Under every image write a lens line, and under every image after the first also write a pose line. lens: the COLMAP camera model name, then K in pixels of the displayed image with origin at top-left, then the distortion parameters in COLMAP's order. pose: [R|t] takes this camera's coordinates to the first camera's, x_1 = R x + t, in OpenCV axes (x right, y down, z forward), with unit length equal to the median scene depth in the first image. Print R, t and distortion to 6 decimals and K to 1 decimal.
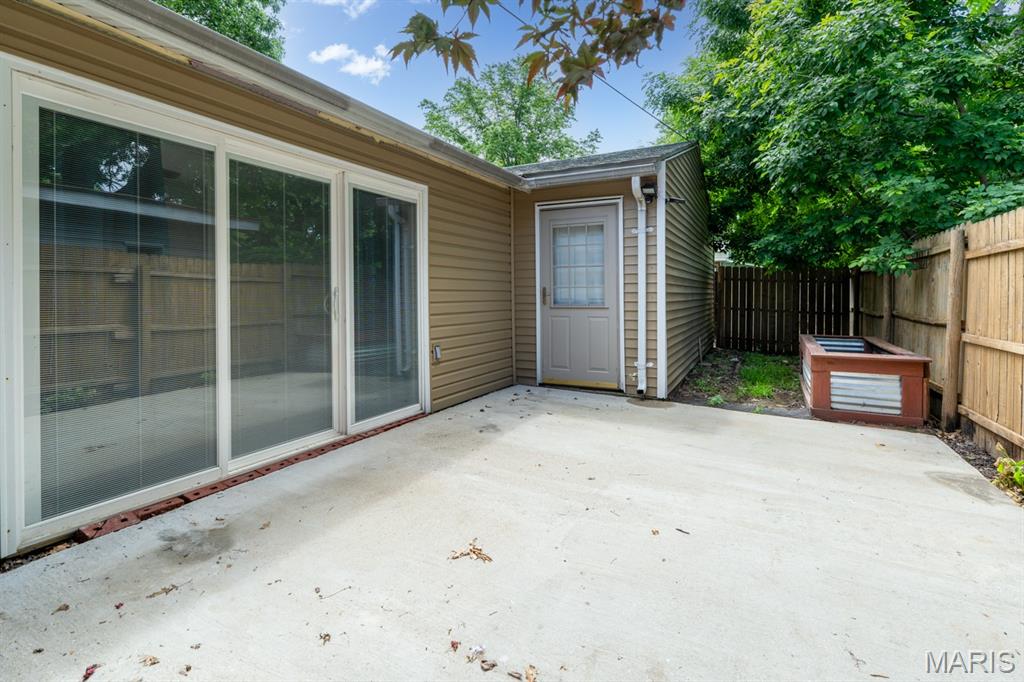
lens RADIAL K [[473.2, 0, 512.3], [0, 473.2, 294.4], [0, 0, 1]] dist [-0.002530, -0.000328]
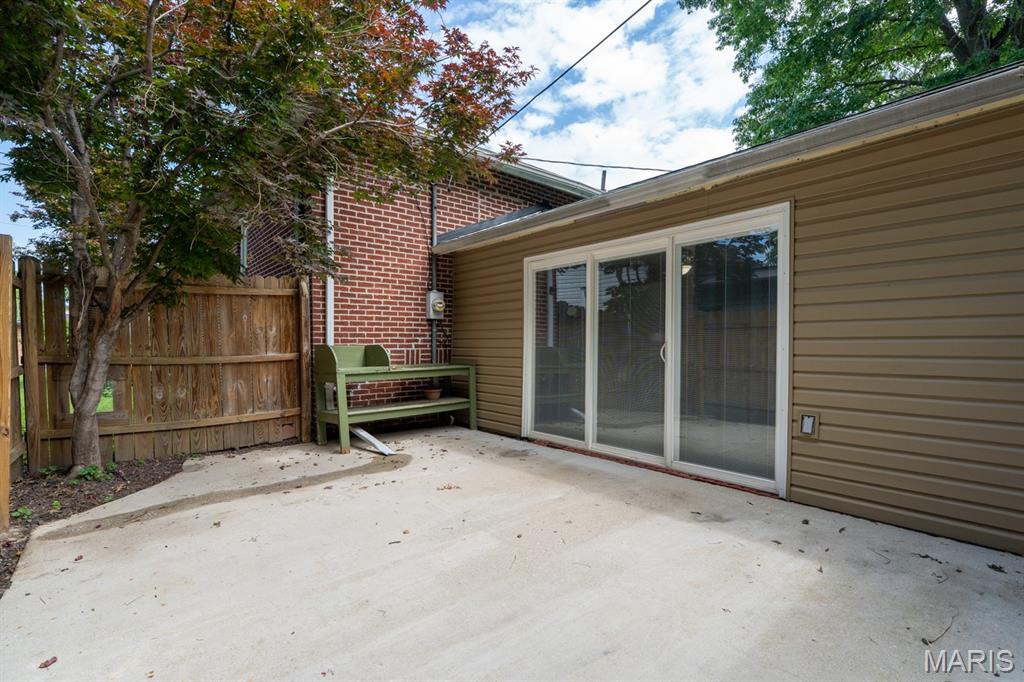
lens RADIAL K [[466.9, 0, 518.4], [0, 466.9, 342.7], [0, 0, 1]] dist [-0.000131, 0.000043]
pose [[-0.356312, -0.004478, -0.934356, 1.097821], [-0.001268, 0.999990, -0.004309, 0.002929], [0.934366, -0.000351, -0.356314, 1.391495]]
